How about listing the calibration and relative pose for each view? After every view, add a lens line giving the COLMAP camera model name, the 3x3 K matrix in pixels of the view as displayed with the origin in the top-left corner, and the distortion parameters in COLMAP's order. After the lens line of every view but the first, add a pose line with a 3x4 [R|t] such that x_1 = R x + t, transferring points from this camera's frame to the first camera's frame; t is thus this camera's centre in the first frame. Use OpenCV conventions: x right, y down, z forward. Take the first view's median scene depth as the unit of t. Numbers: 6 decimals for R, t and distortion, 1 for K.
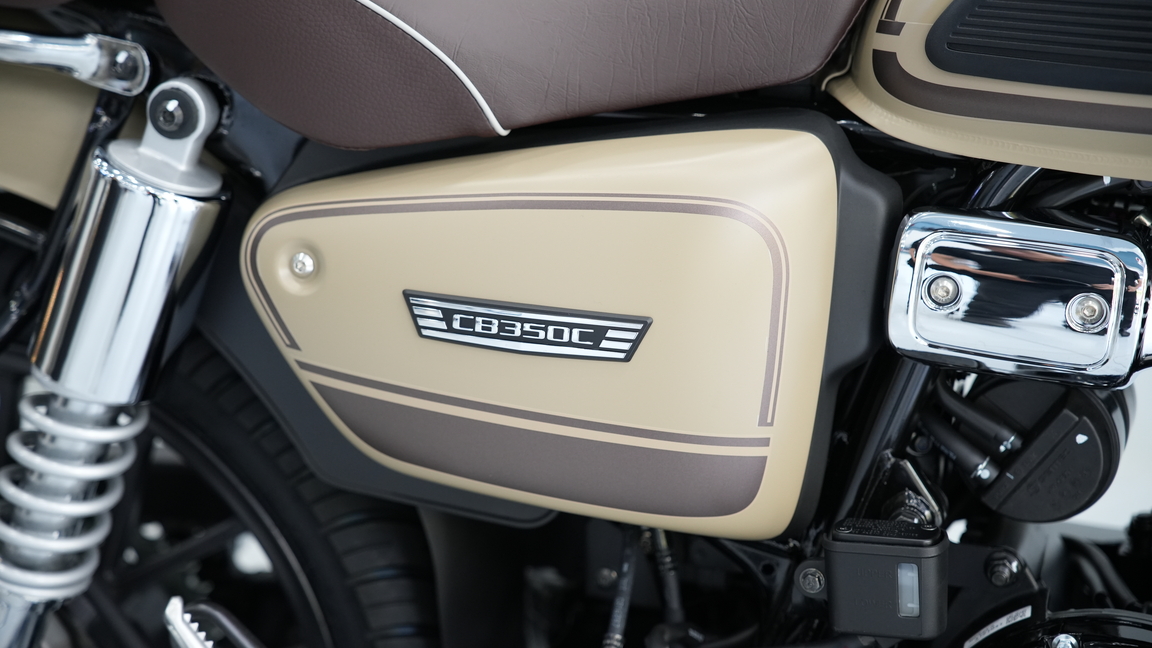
lens RADIAL K [[2195.8, 0, 576.0], [0, 2195.8, 324.0], [0, 0, 1]] dist [0.302516, 0.159678]
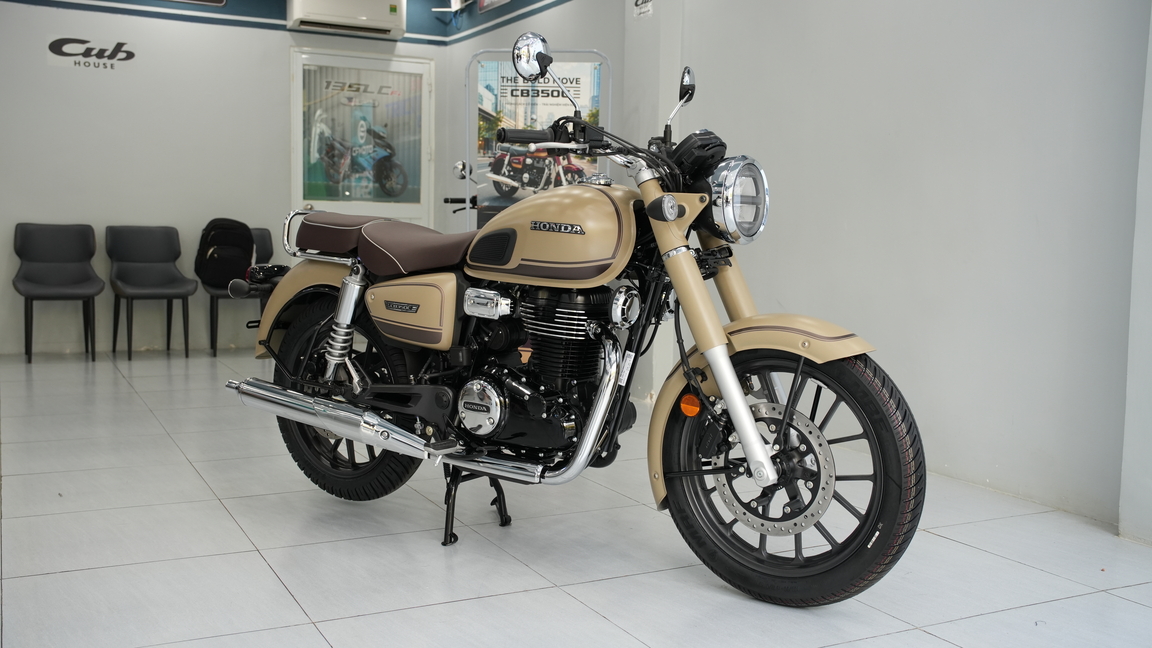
lens RADIAL K [[1110.5, 0, 576.0], [0, 1110.5, 324.0], [0, 0, 1]] dist [-0.003268, -0.000872]
pose [[0.943995, 0.026526, -0.328891, 1.259359], [-0.071928, 0.989335, -0.126657, 0.351847], [0.322024, 0.143220, 0.935836, -1.405187]]
